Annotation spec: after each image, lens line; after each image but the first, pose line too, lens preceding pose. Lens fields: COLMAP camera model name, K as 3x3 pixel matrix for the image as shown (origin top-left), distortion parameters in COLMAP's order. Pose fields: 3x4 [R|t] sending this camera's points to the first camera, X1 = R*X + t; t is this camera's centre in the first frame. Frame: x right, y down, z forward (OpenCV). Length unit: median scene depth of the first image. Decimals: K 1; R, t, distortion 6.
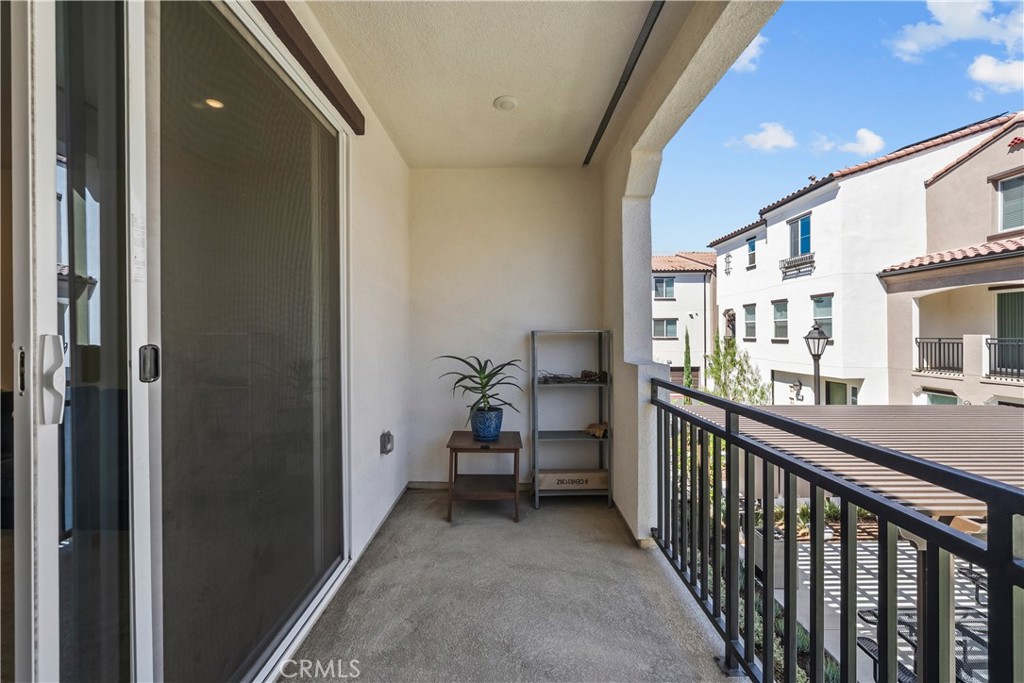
lens RADIAL K [[399.3, 0, 507.7], [0, 399.3, 331.7], [0, 0, 1]] dist [0.000029, -0.000527]
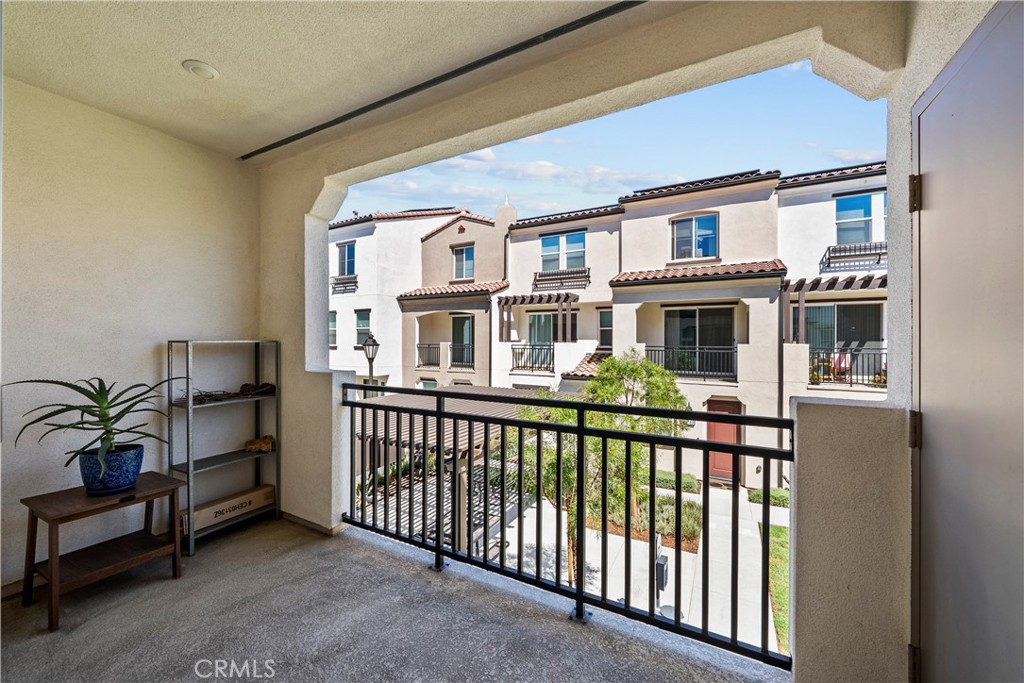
lens RADIAL K [[399.3, 0, 511.3], [0, 399.3, 337.3], [0, 0, 1]] dist [0.000029, -0.000527]
pose [[0.476978, 0.009509, 0.878864, -0.313094], [-0.006833, 0.999951, -0.007111, -0.007442], [-0.878889, -0.002613, 0.477020, 0.021046]]
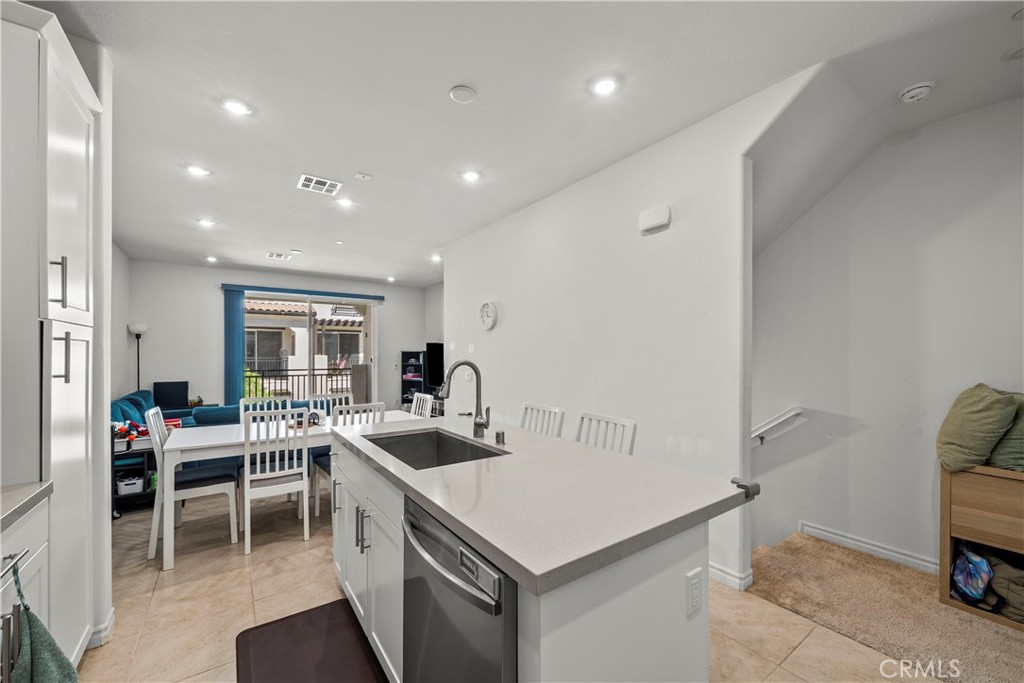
lens RADIAL K [[399.3, 0, 507.0], [0, 399.3, 356.0], [0, 0, 1]] dist [0.000029, -0.000527]
pose [[-0.576573, -0.005964, 0.817024, -2.703182], [-0.005465, 0.999979, 0.003443, -0.016714], [-0.817027, -0.002480, -0.576594, 0.690212]]
